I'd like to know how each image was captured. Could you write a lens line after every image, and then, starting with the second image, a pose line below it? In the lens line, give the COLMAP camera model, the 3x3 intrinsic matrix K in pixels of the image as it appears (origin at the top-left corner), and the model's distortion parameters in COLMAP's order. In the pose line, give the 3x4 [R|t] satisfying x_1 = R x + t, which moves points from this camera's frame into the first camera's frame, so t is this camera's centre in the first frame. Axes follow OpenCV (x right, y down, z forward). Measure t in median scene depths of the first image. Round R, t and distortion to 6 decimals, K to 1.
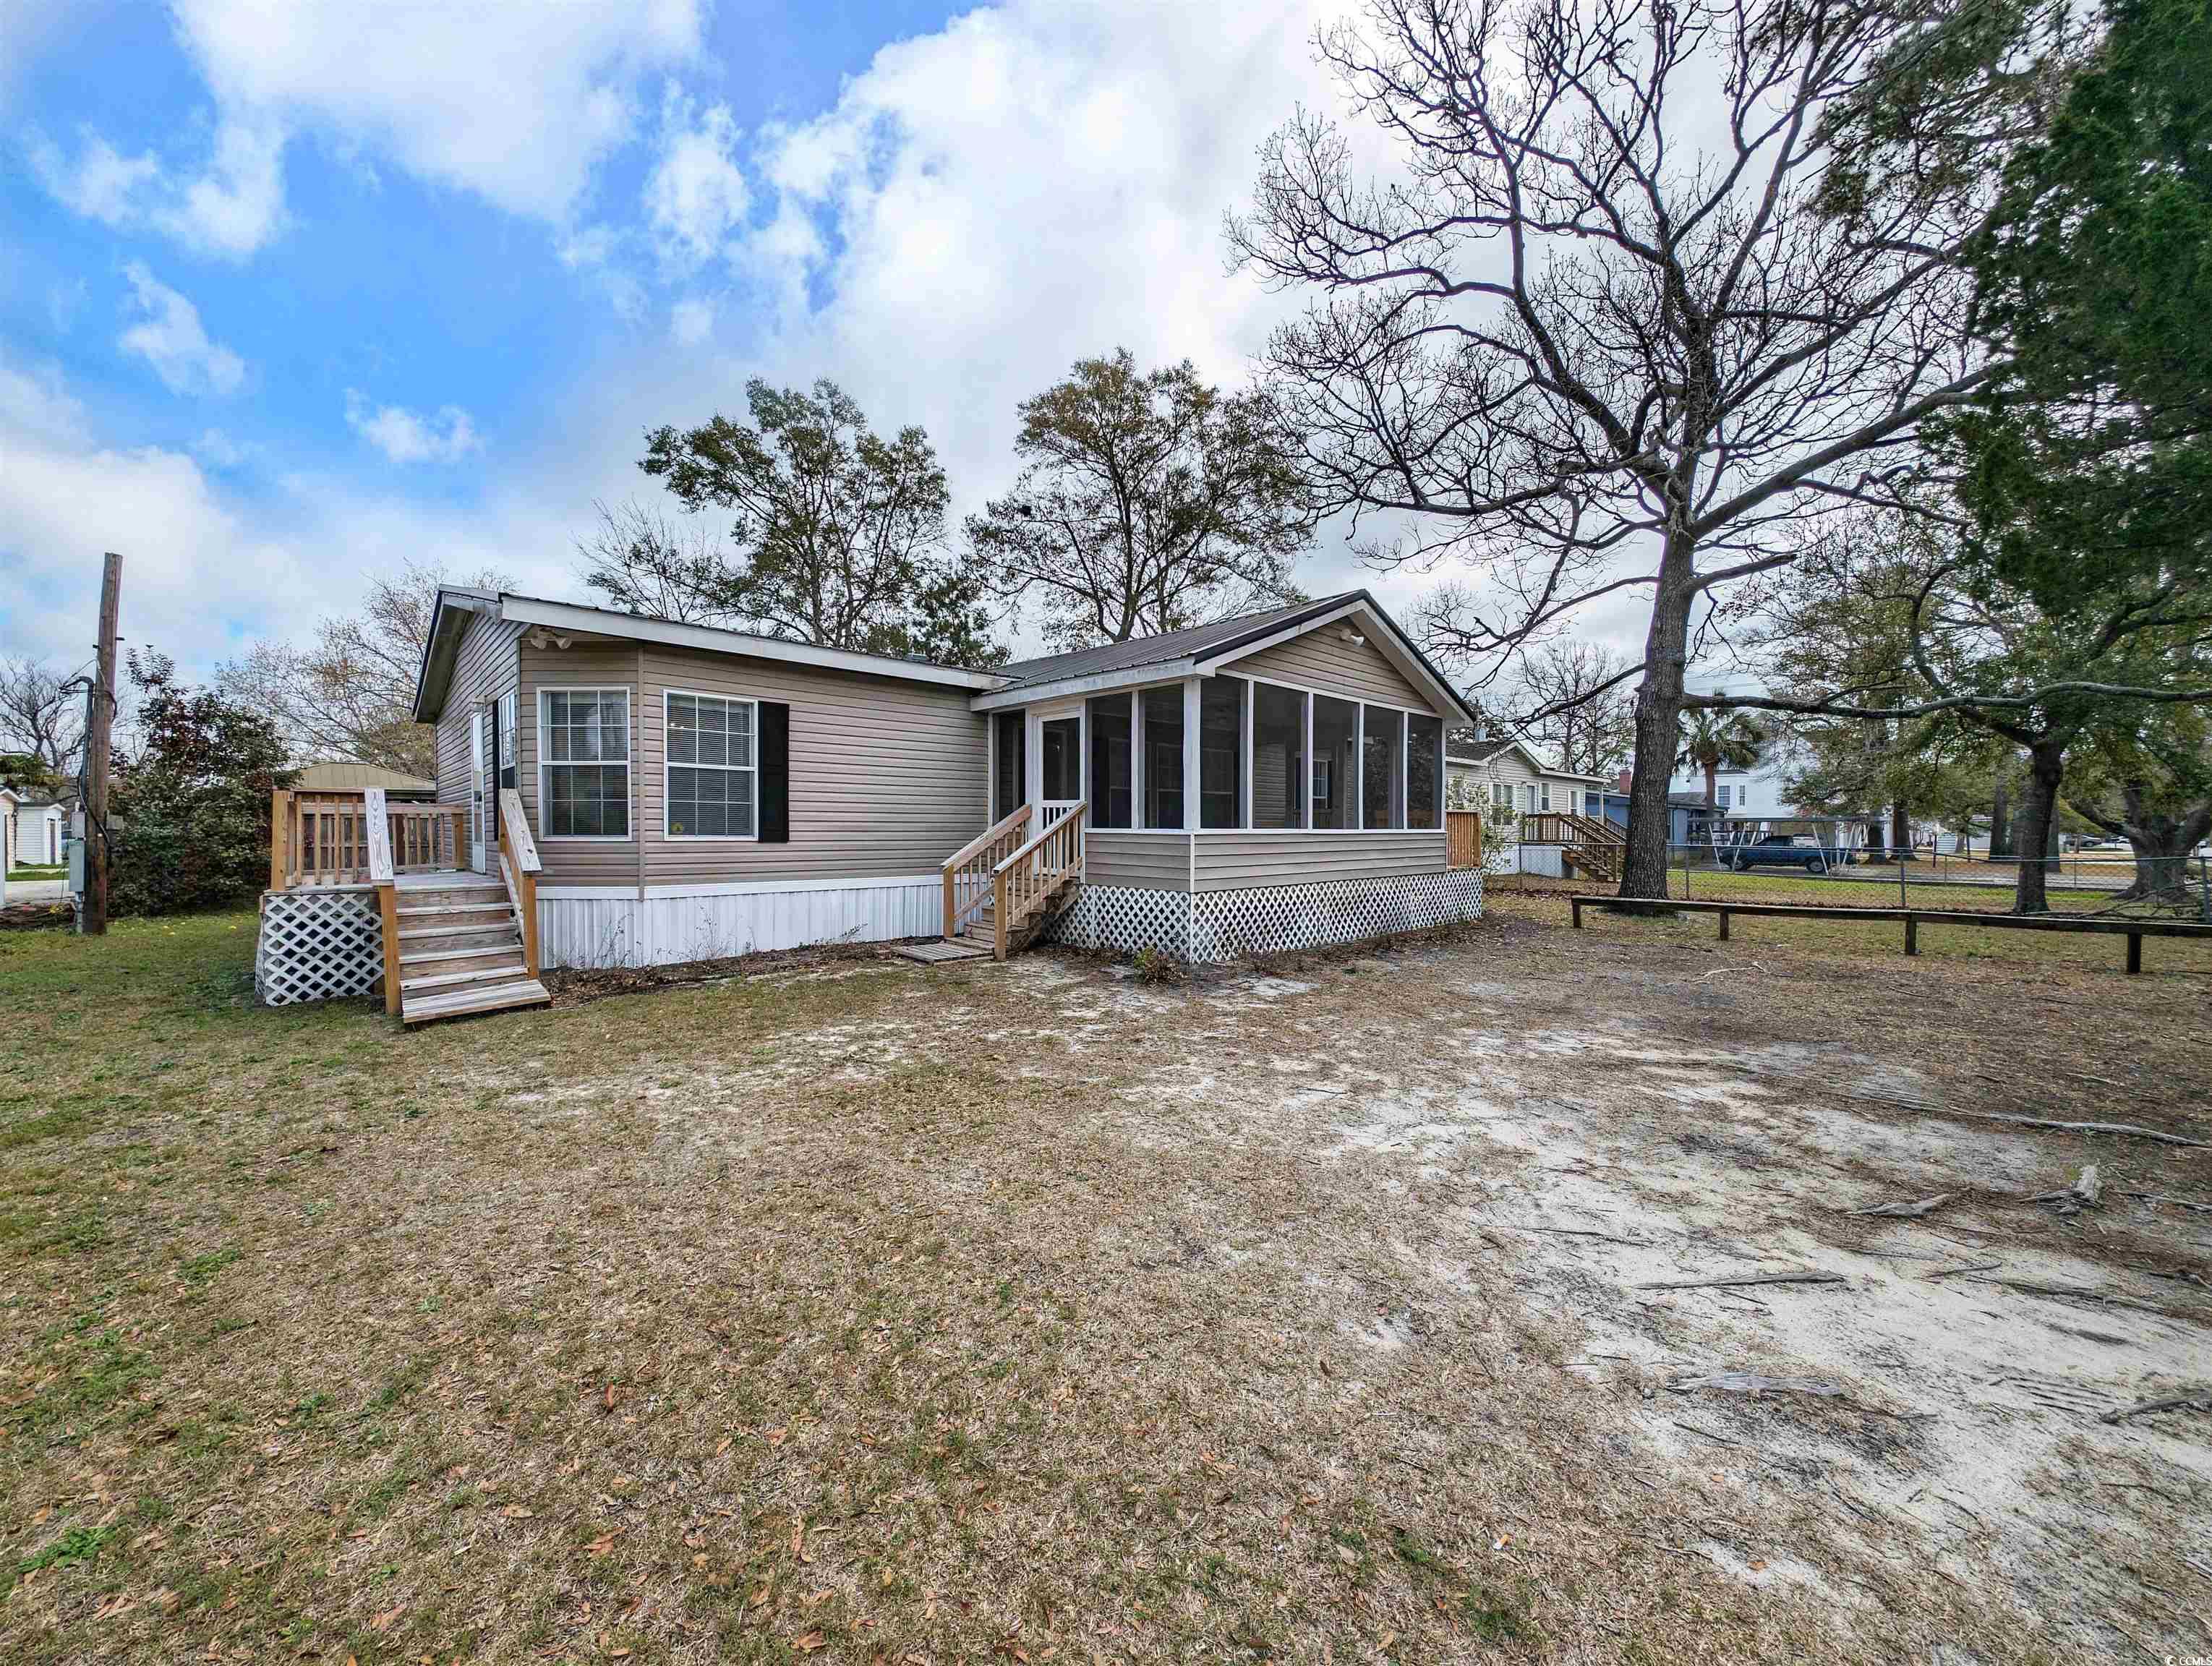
lens RADIAL K [[830.9, 0, 1106.0], [0, 830.9, 833.0], [0, 0, 1]] dist [0.001763, -0.000148]
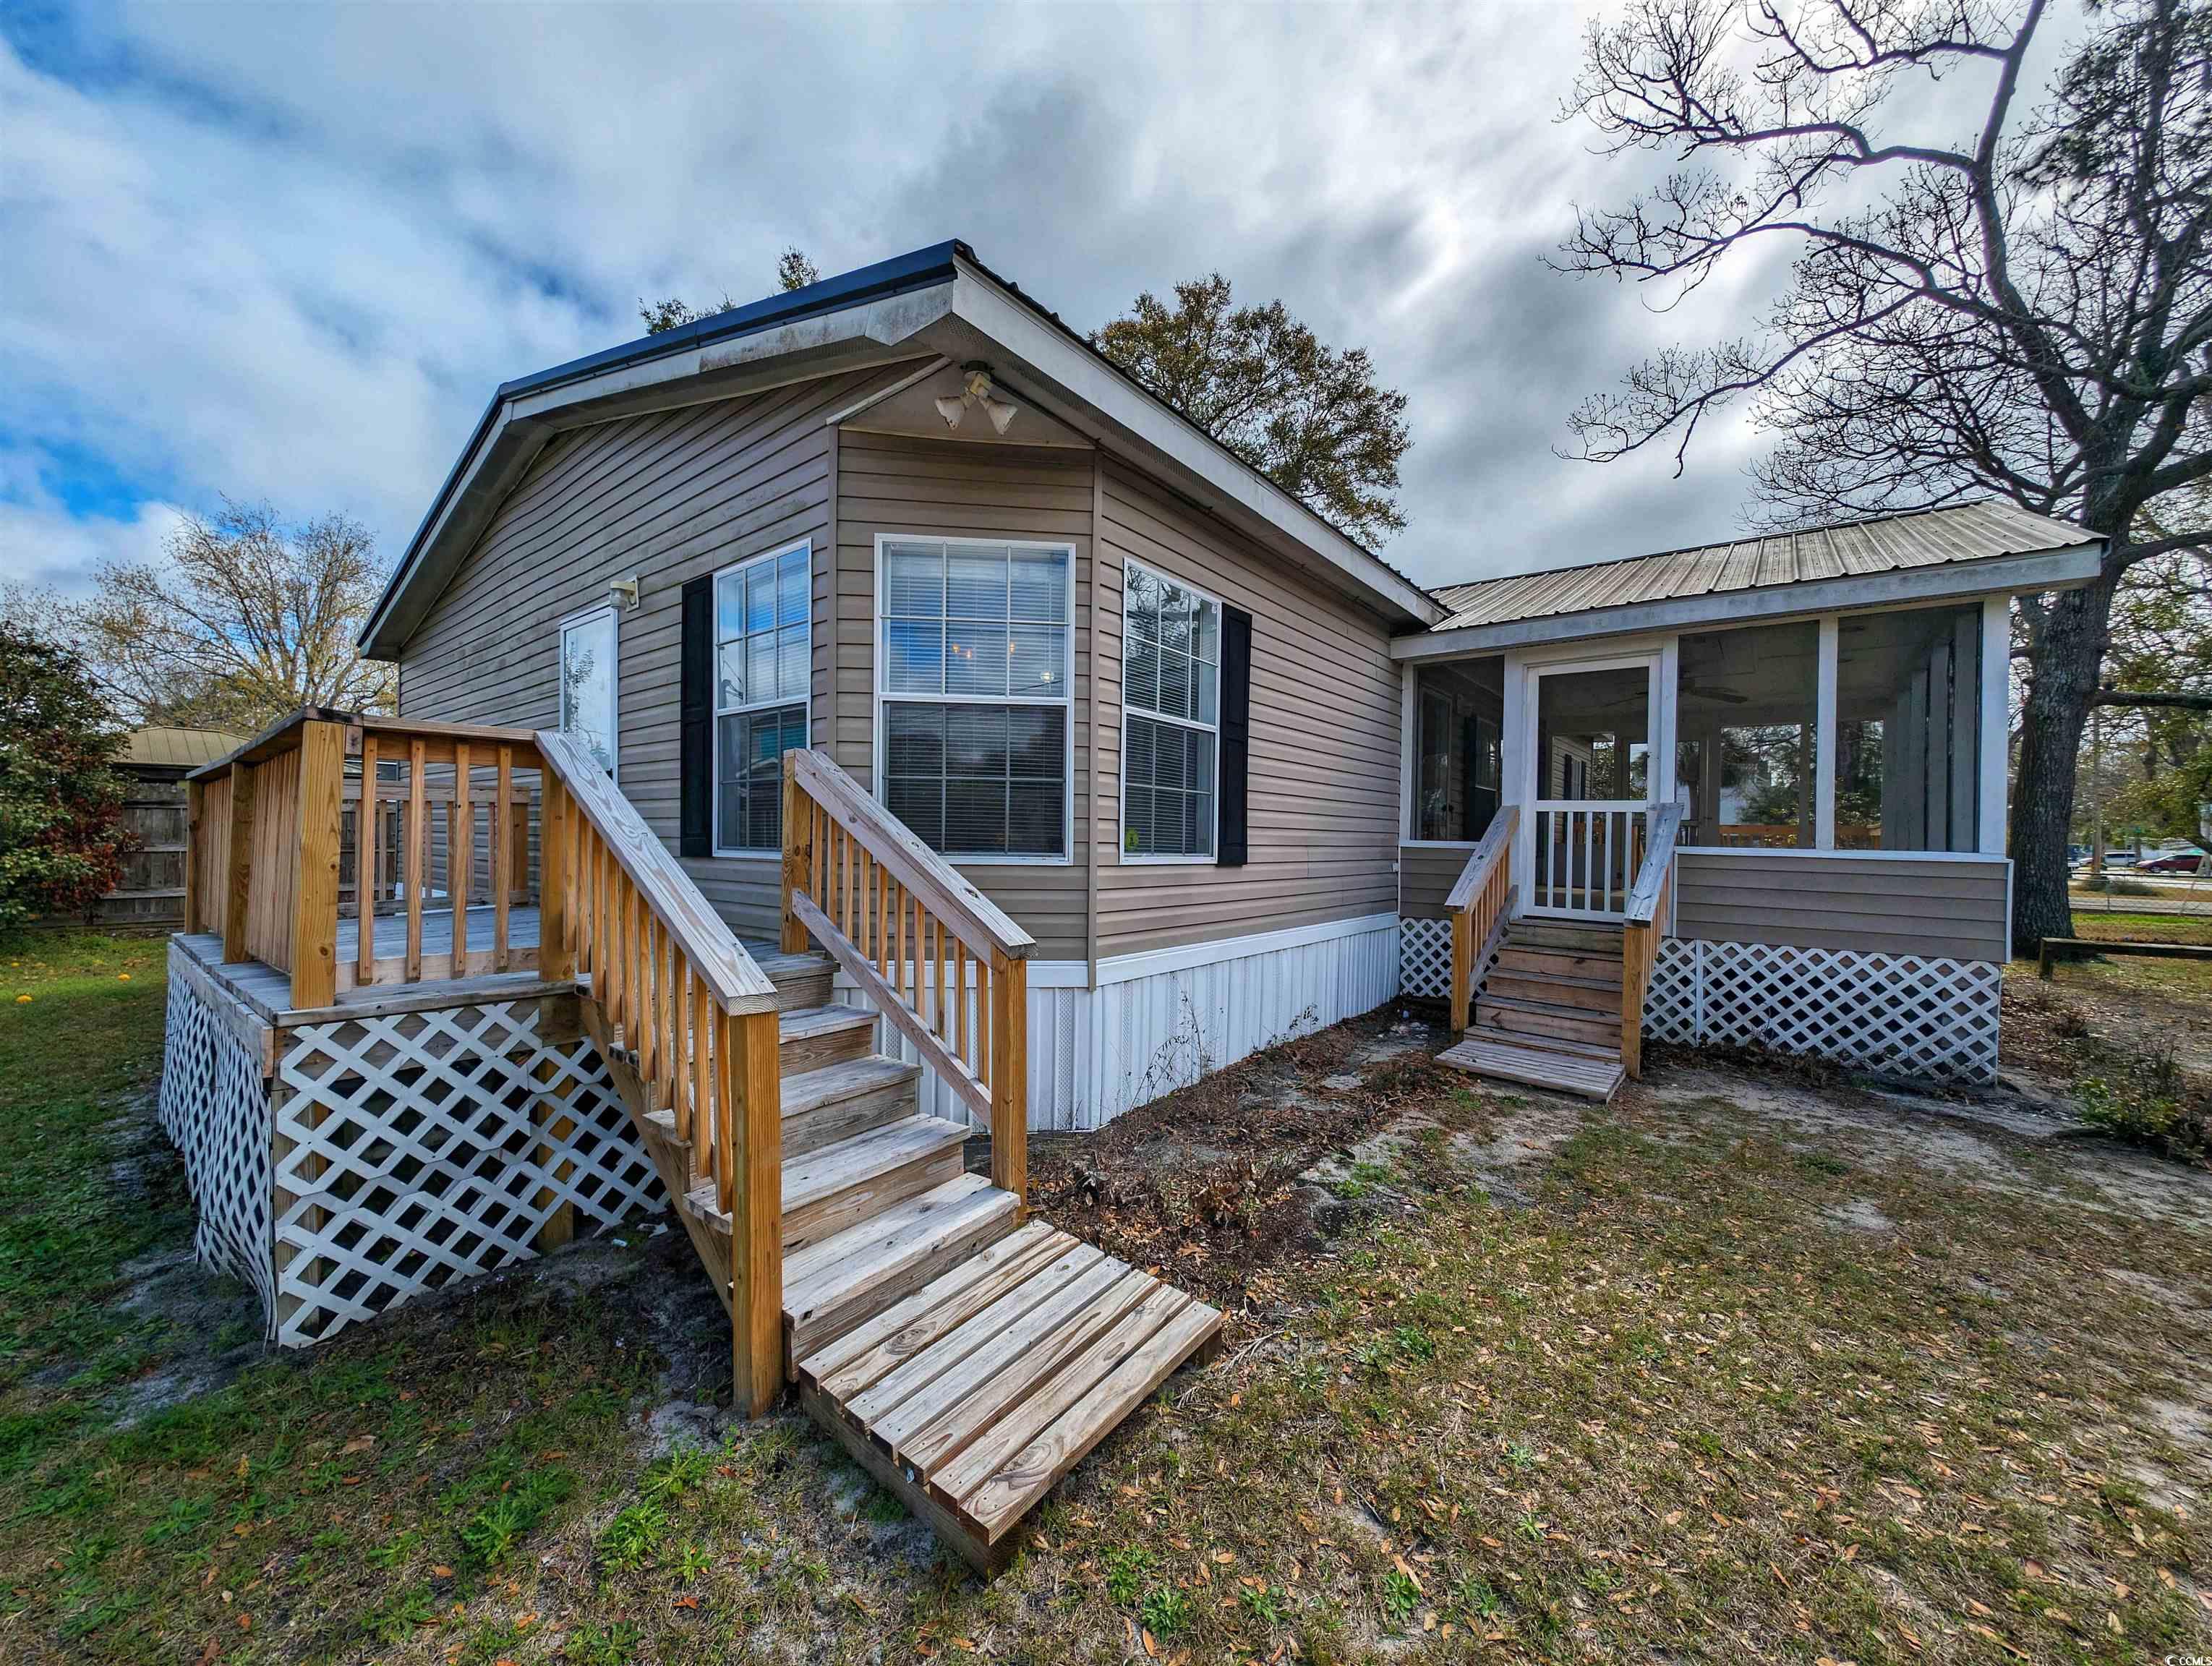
lens RADIAL K [[830.9, 0, 1106.0], [0, 830.9, 833.0], [0, 0, 1]] dist [0.001763, -0.000148]
pose [[0.990757, 0.015278, 0.134782, -0.624834], [-0.014122, 0.999855, -0.009524, -0.004840], [-0.134908, 0.007533, 0.990829, 0.532266]]
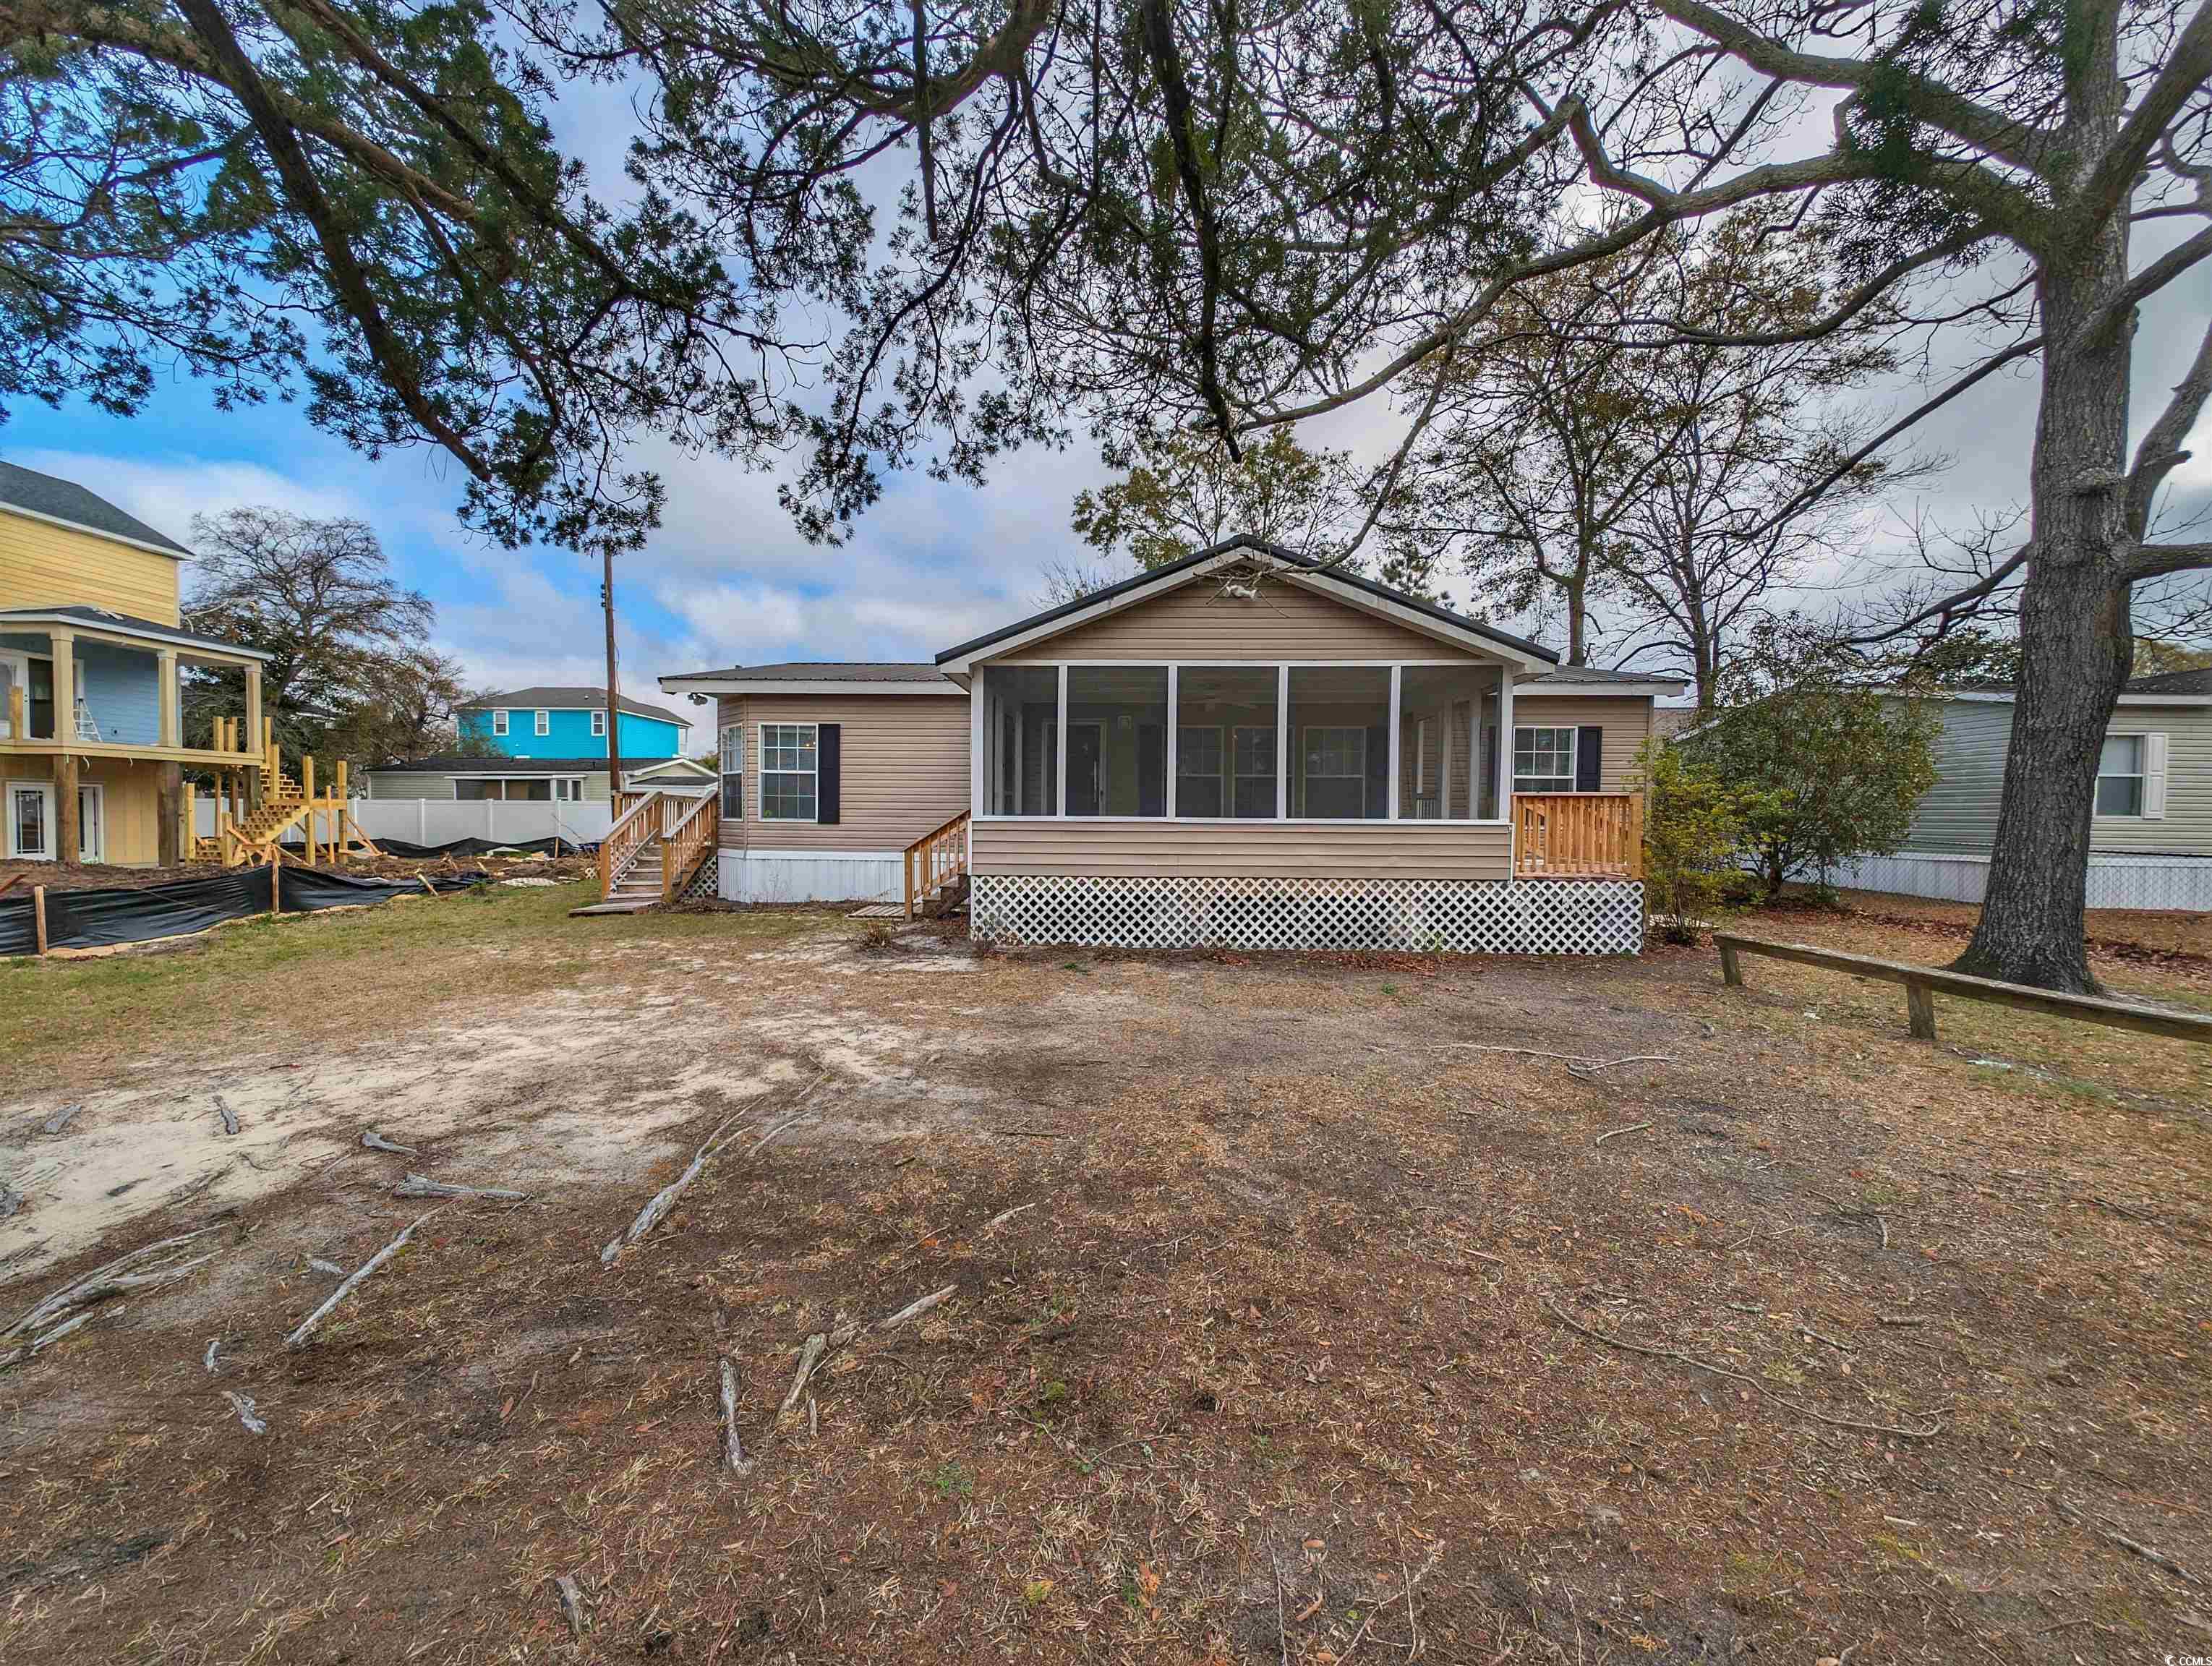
lens RADIAL K [[830.3, 0, 1093.8], [0, 830.3, 838.6], [0, 0, 1]] dist [0.013664, -0.007732]
pose [[0.704014, 0.024186, -0.709774, 1.020457], [-0.012352, 0.999686, 0.021814, -0.000923], [0.710078, -0.006590, 0.704092, 0.371139]]
